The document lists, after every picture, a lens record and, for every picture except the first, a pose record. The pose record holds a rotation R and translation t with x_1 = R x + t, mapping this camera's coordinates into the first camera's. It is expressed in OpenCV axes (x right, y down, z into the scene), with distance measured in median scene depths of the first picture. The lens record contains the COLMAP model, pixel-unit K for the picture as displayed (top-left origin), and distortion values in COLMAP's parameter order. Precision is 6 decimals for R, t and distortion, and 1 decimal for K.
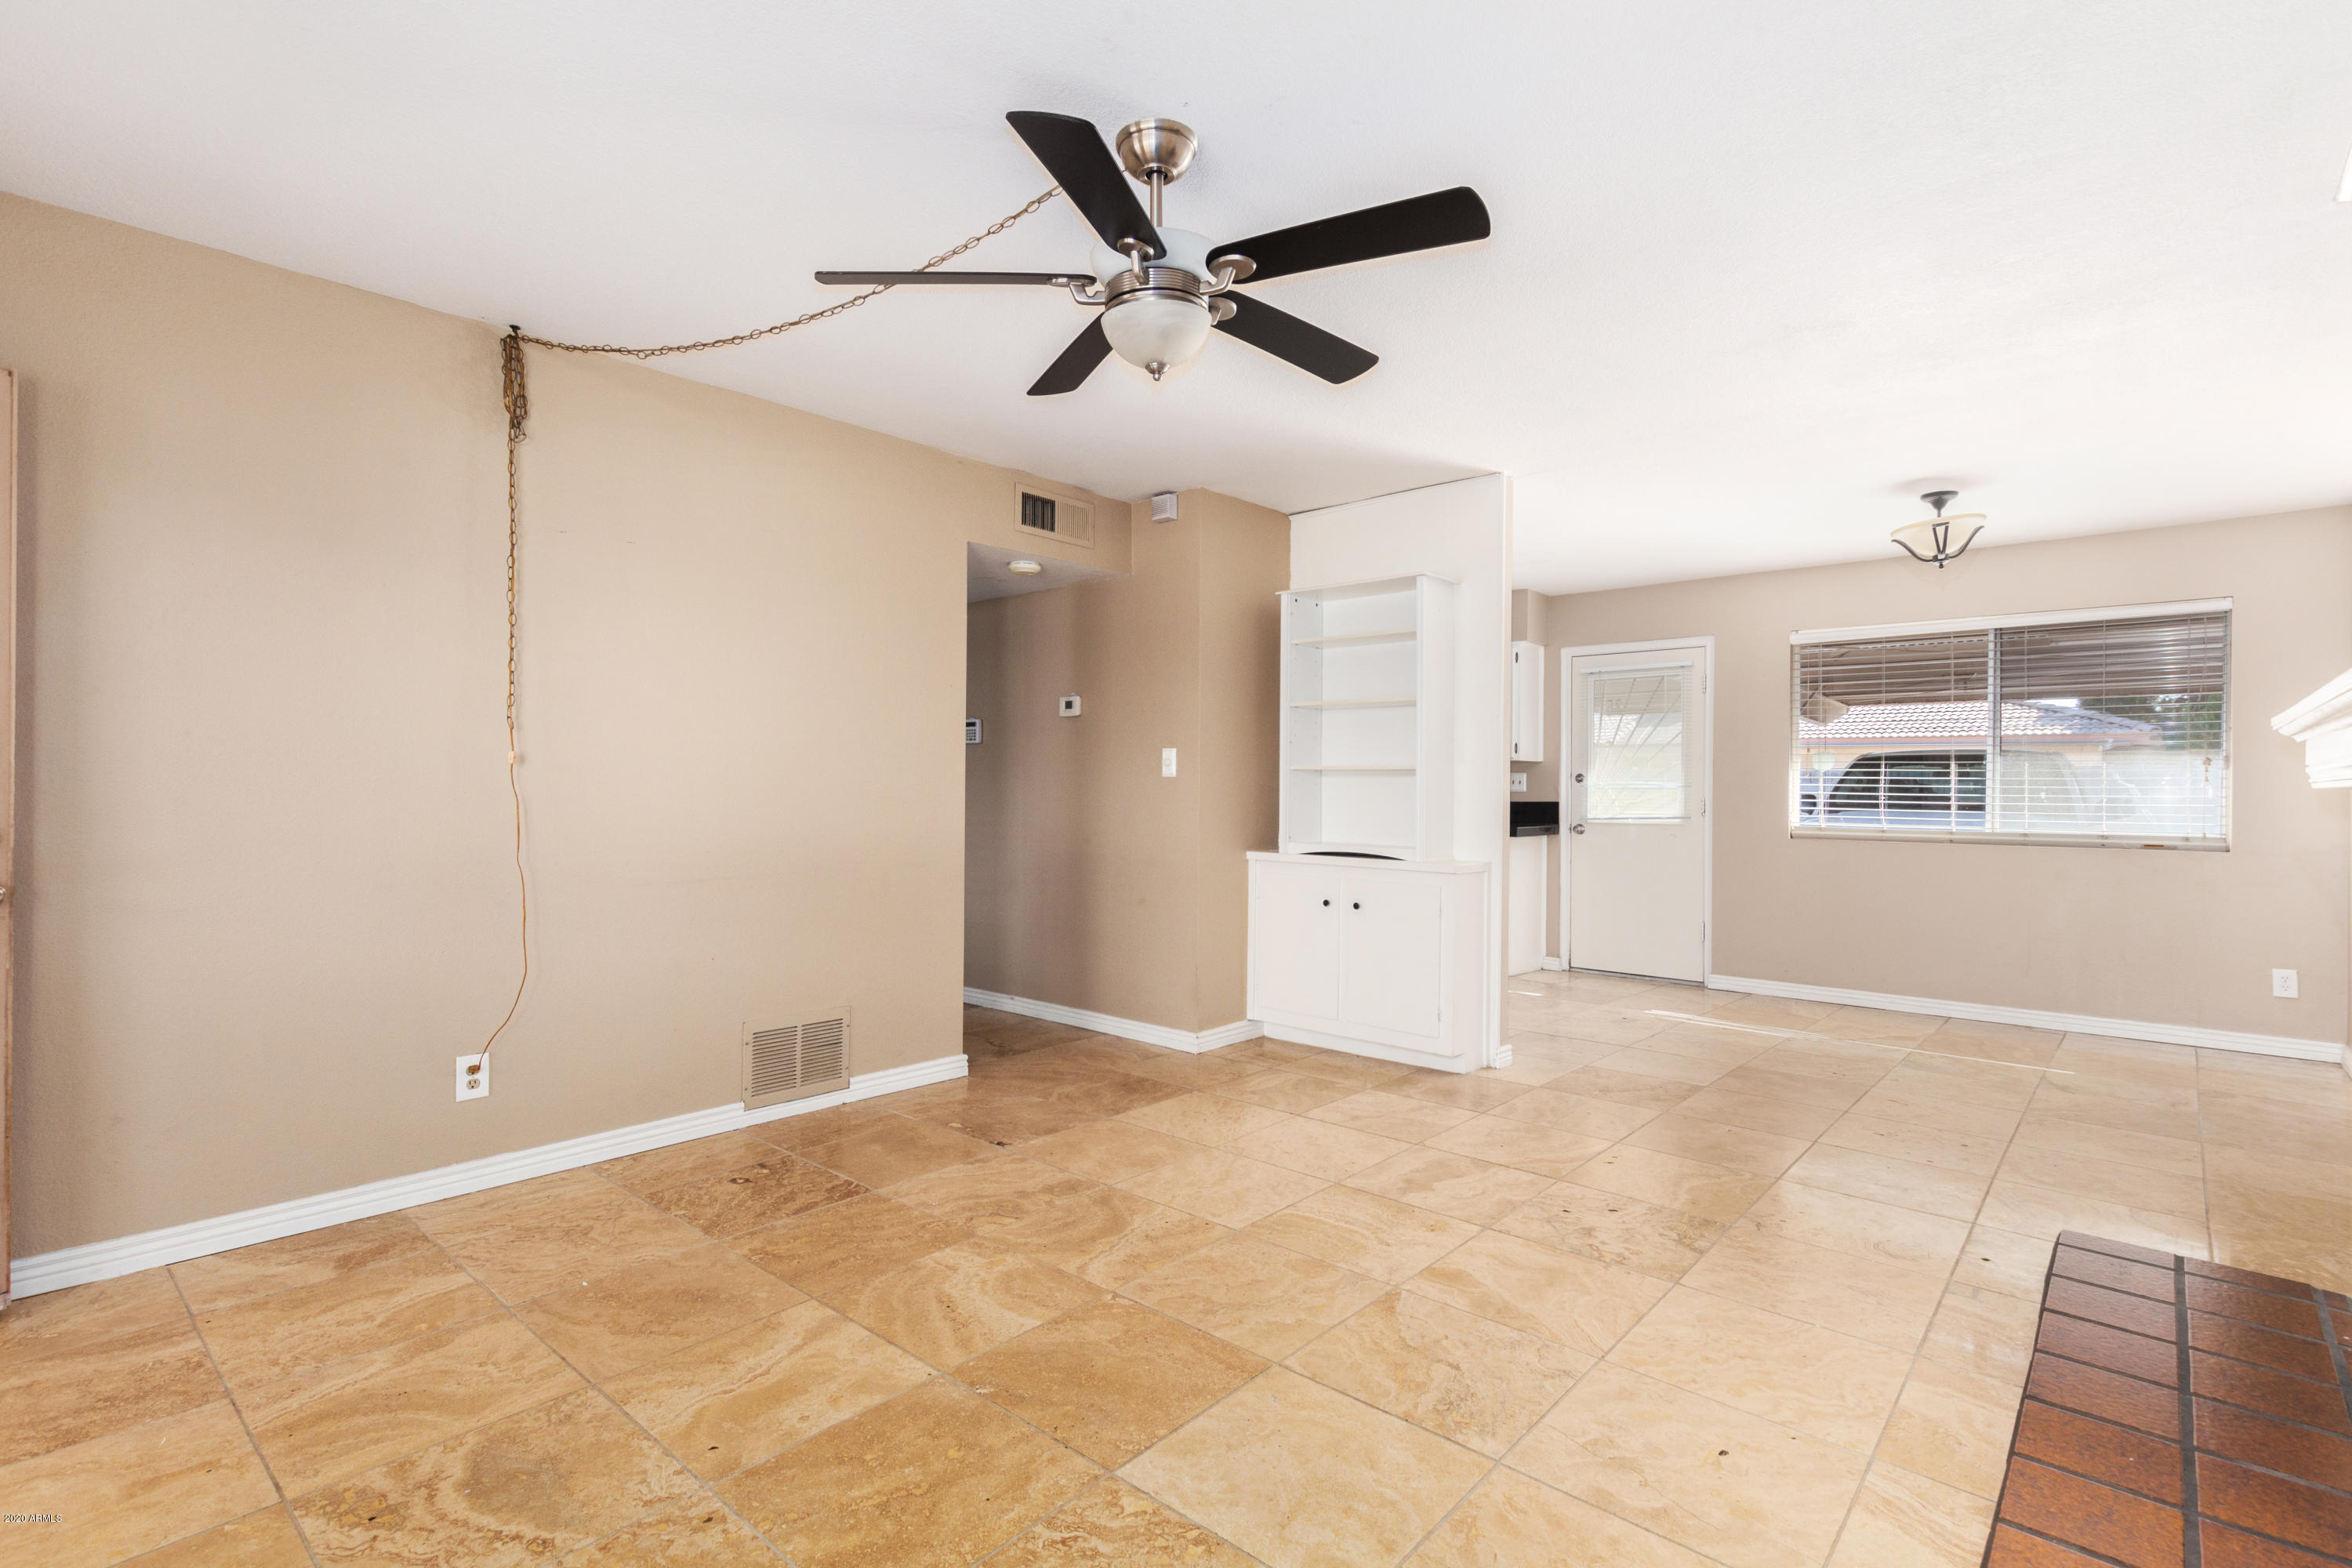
lens RADIAL K [[1105.6, 0, 1169.9], [0, 1105.6, 787.9], [0, 0, 1]] dist [0.015117, -0.007985]
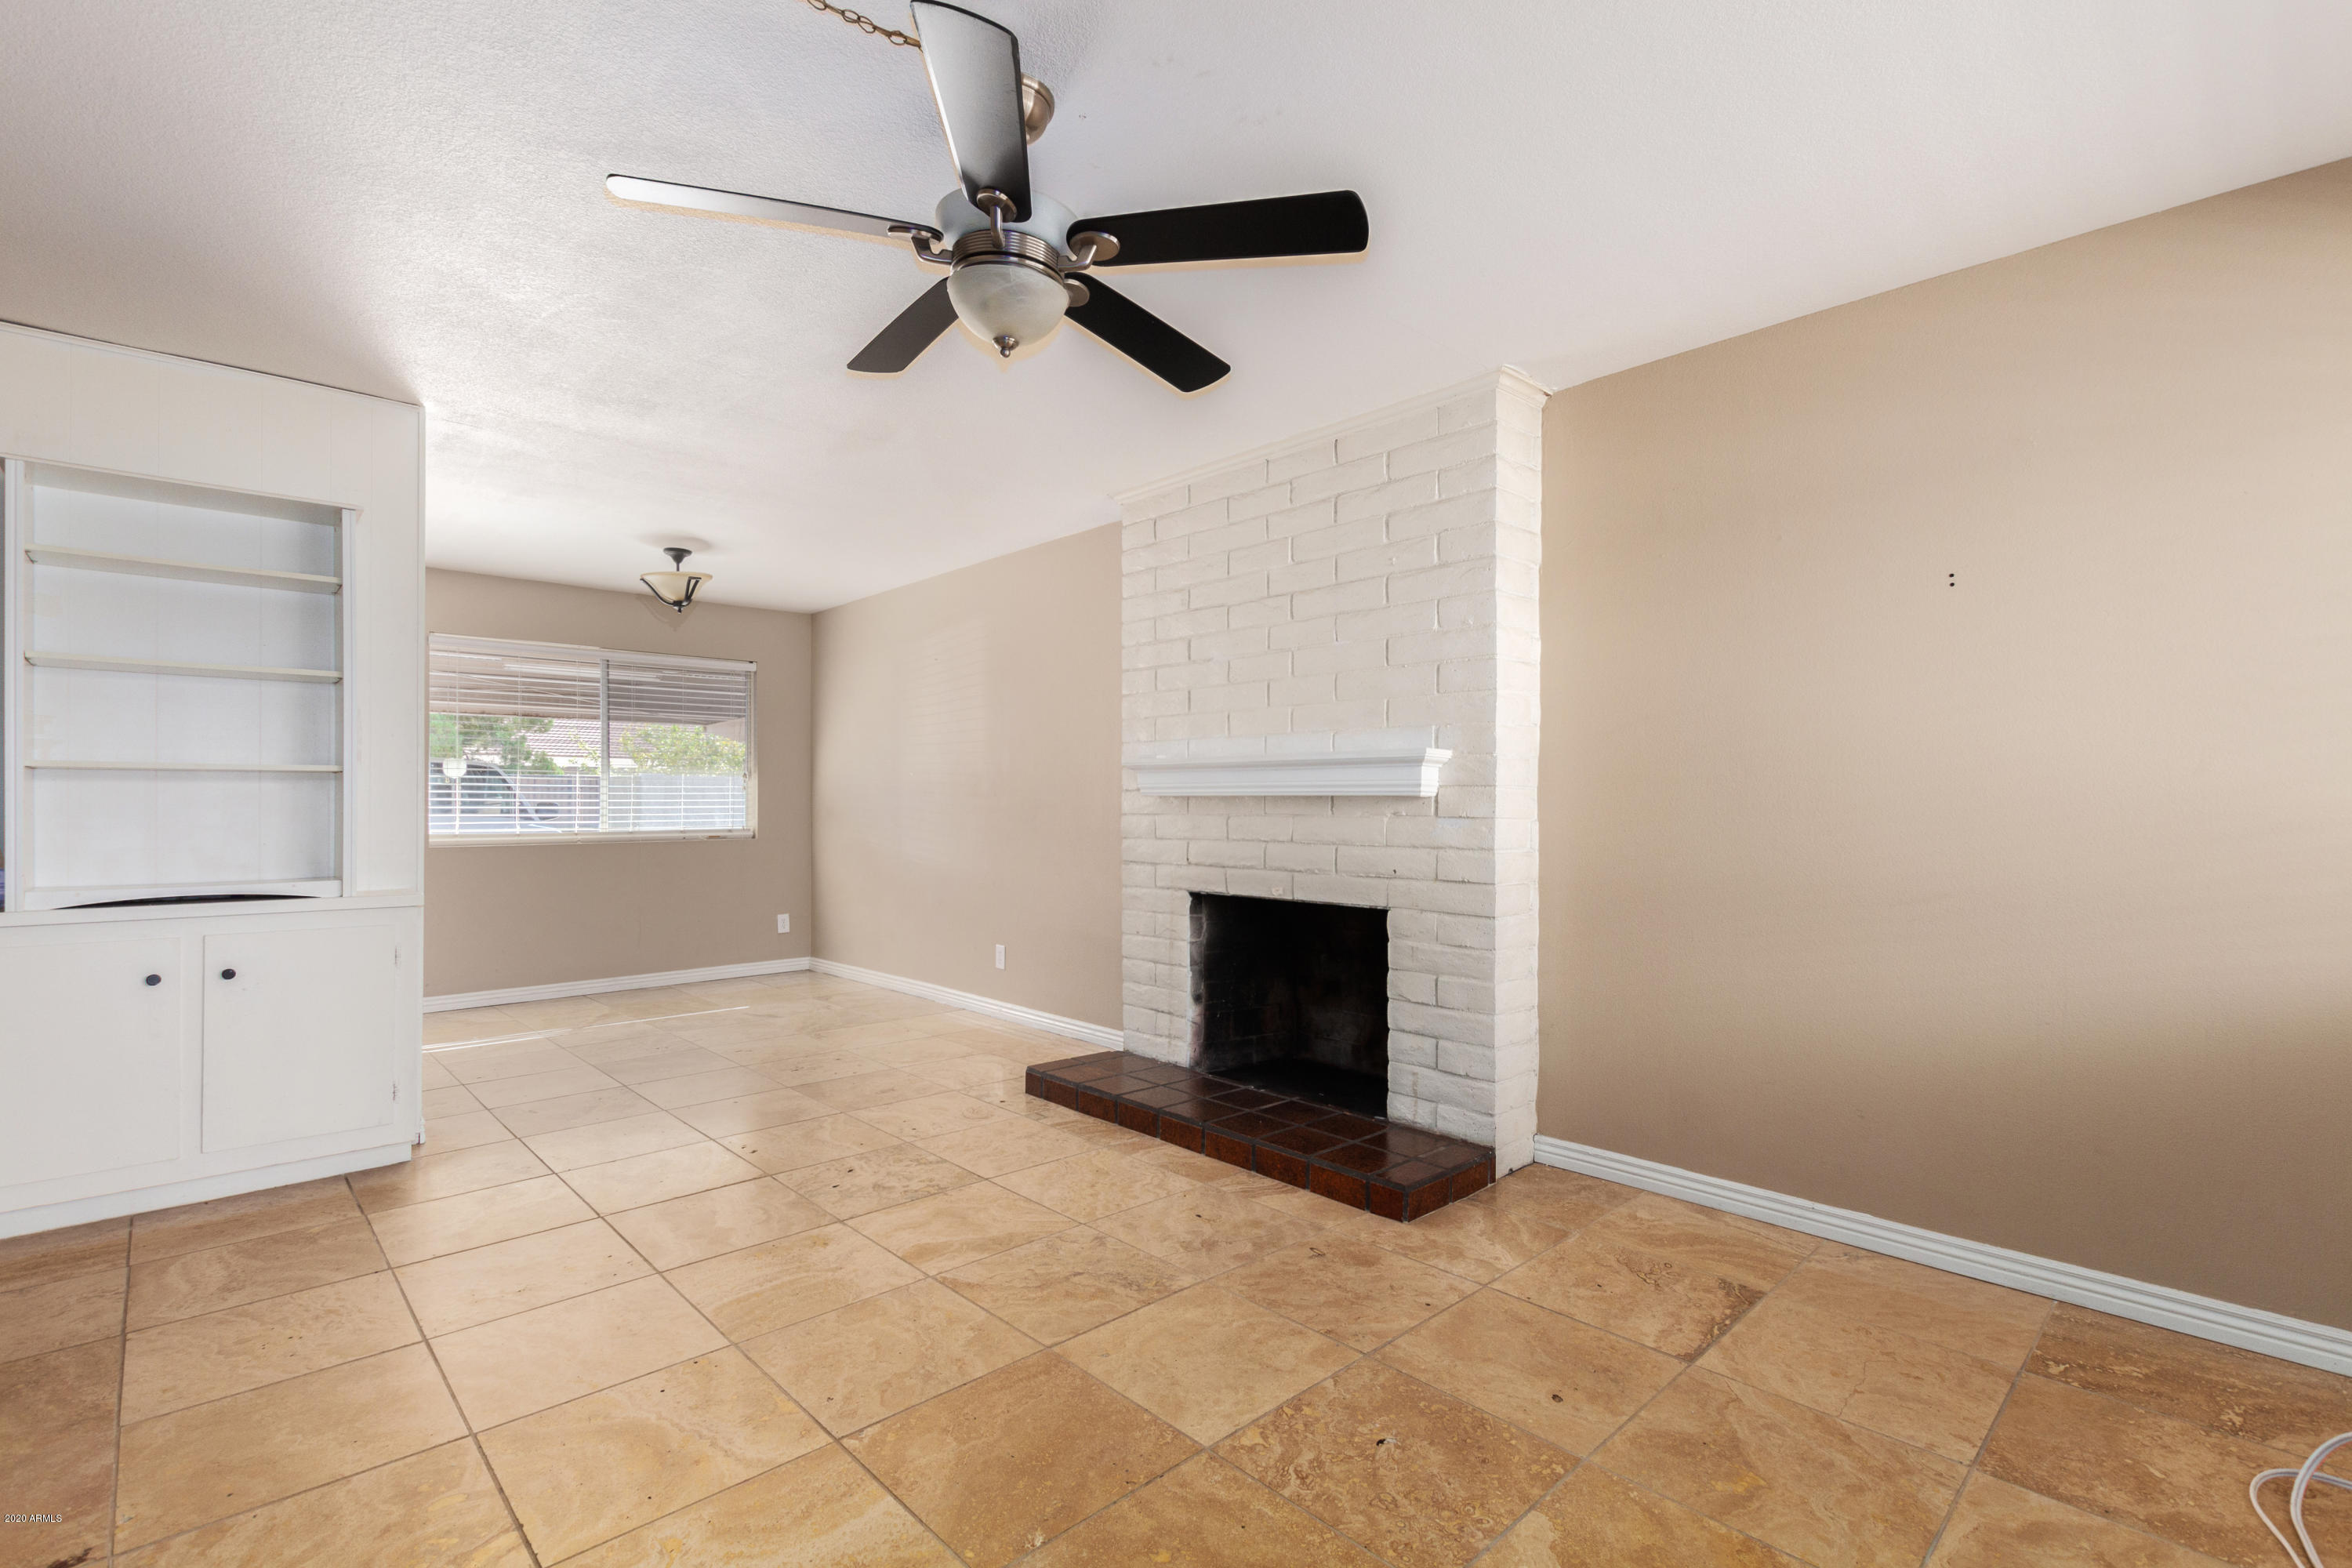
lens RADIAL K [[1062.3, 0, 1174.2], [0, 1062.3, 801.9], [0, 0, 1]] dist [0.002715, -0.000417]
pose [[0.082696, -0.009622, 0.996528, -0.679458], [-0.000949, 0.999952, 0.009734, -0.006564], [-0.996574, -0.001750, 0.082683, 0.607633]]
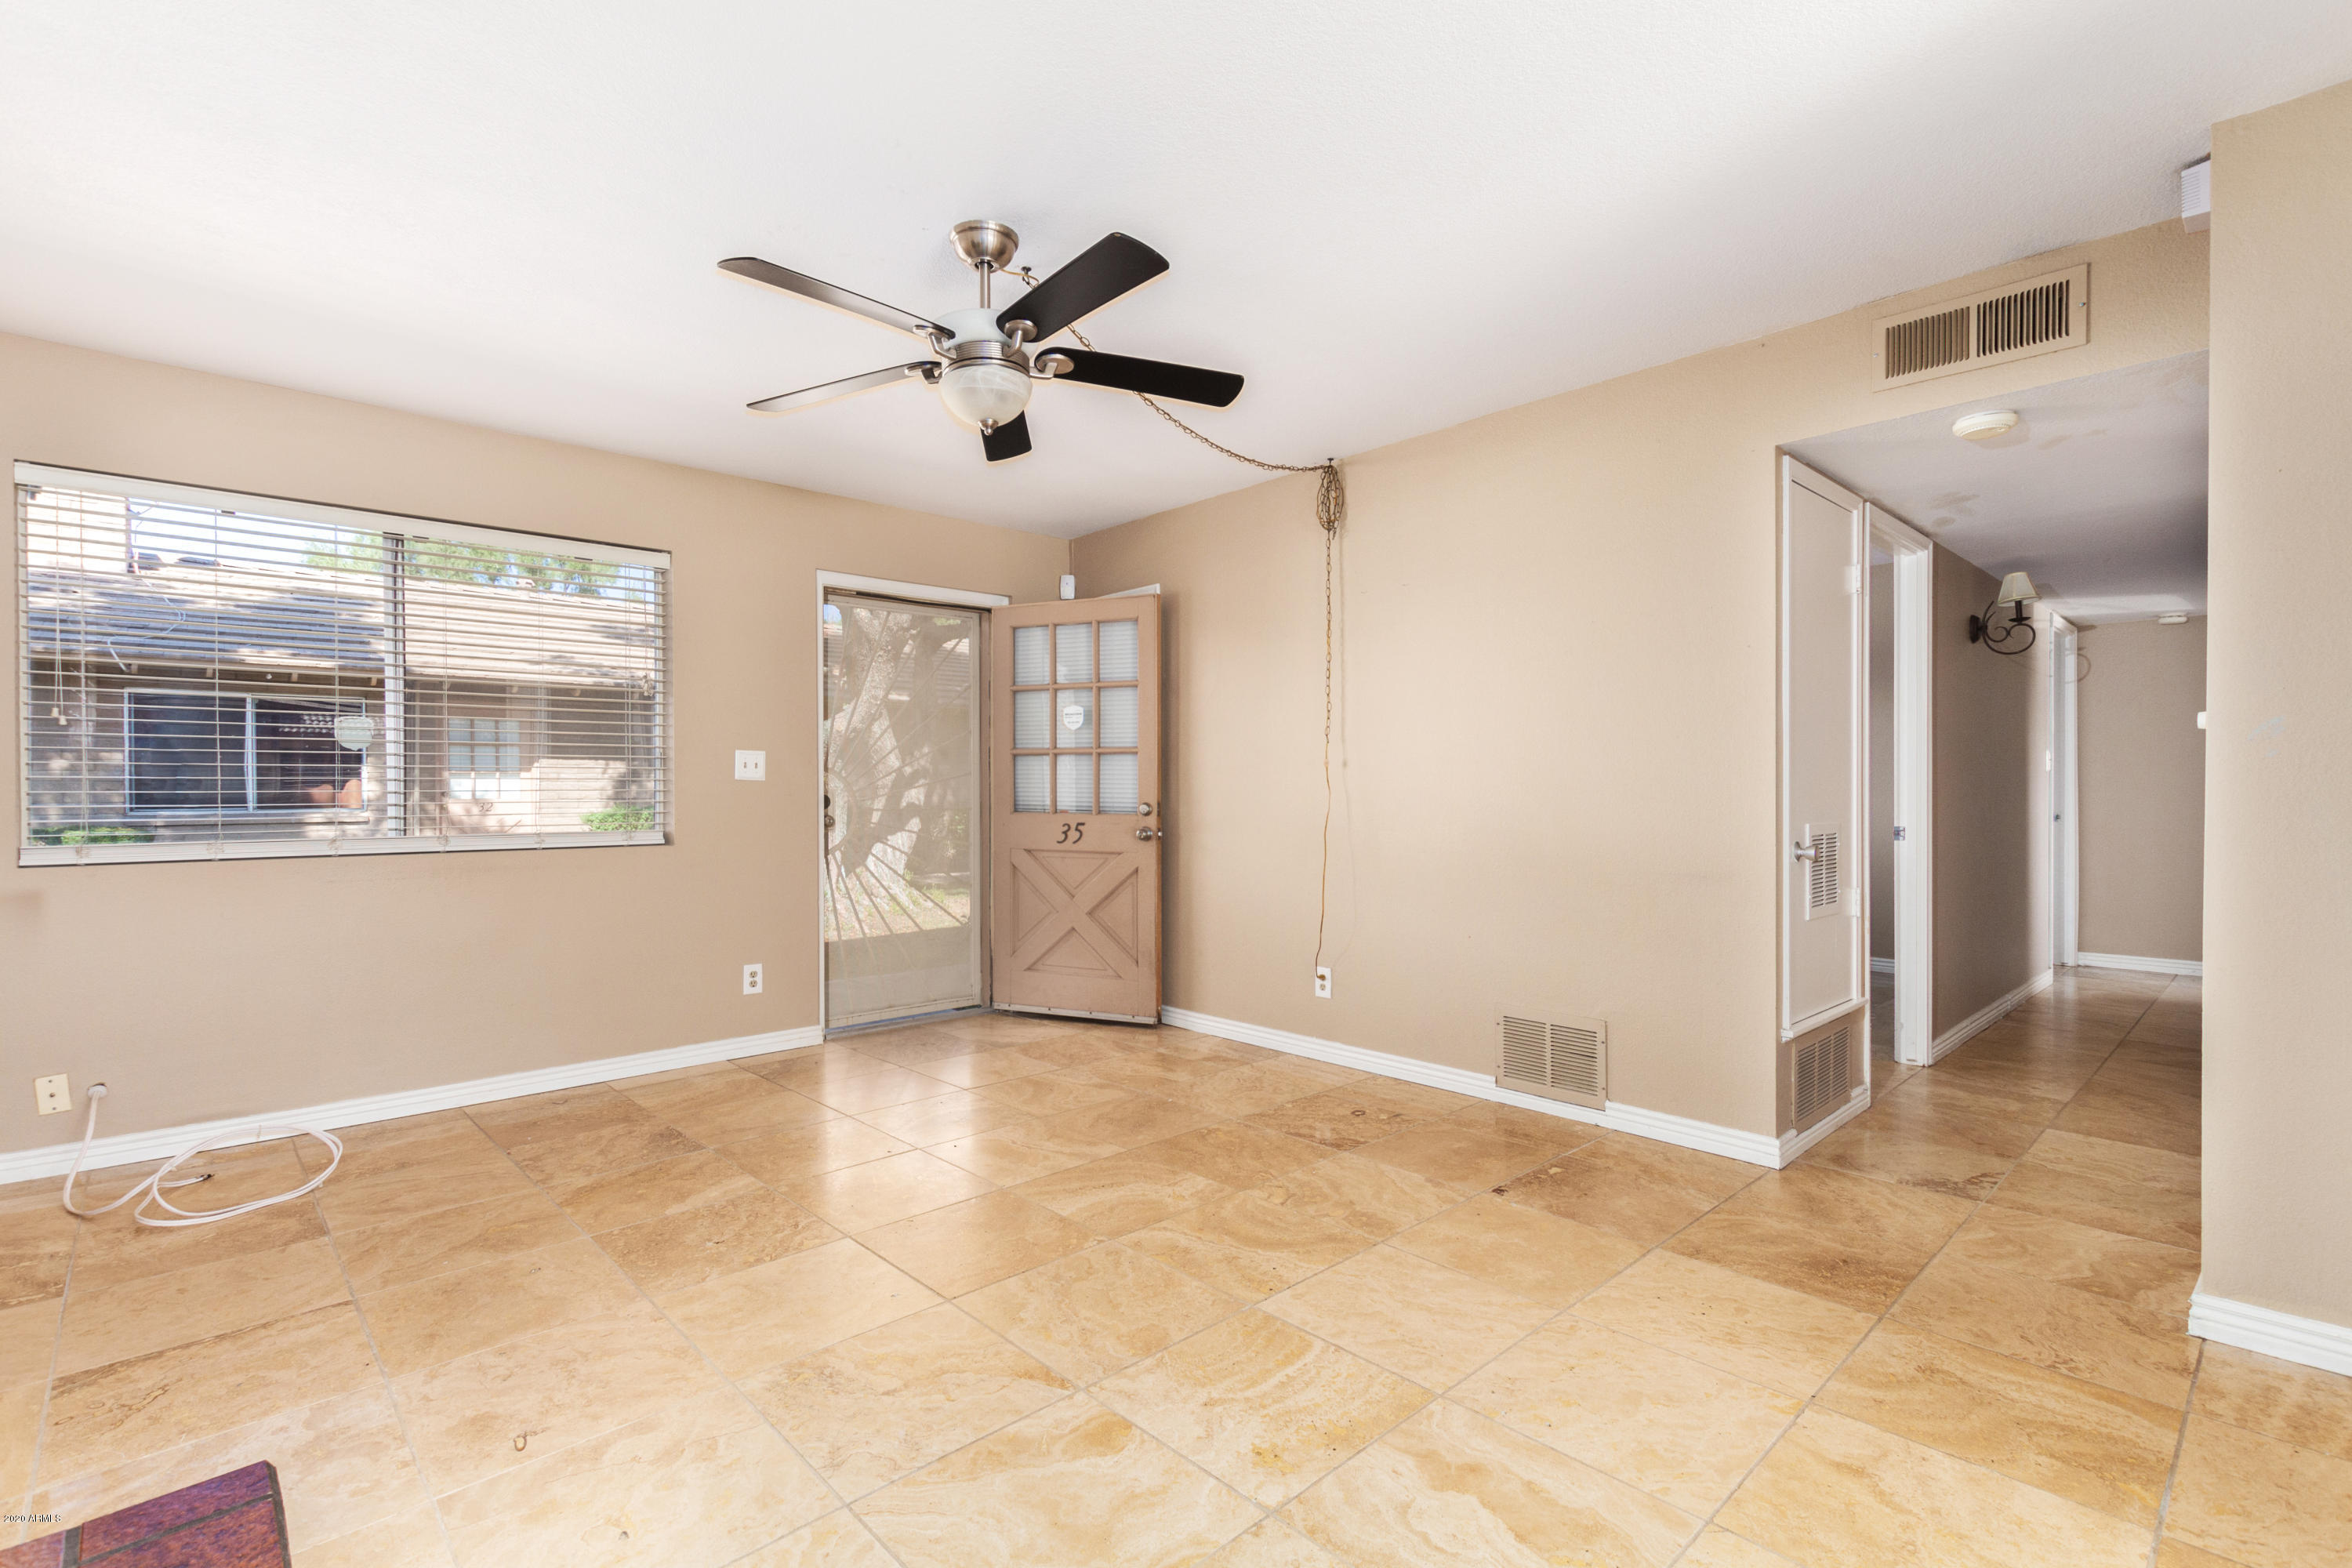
lens RADIAL K [[1073.2, 0, 1163.1], [0, 1073.2, 795.8], [0, 0, 1]] dist [0.013170, -0.007414]
pose [[-0.097375, -0.000372, -0.995248, 0.863799], [0.002328, 0.999997, -0.000601, 0.016066], [0.995245, -0.002375, -0.097374, 1.002264]]
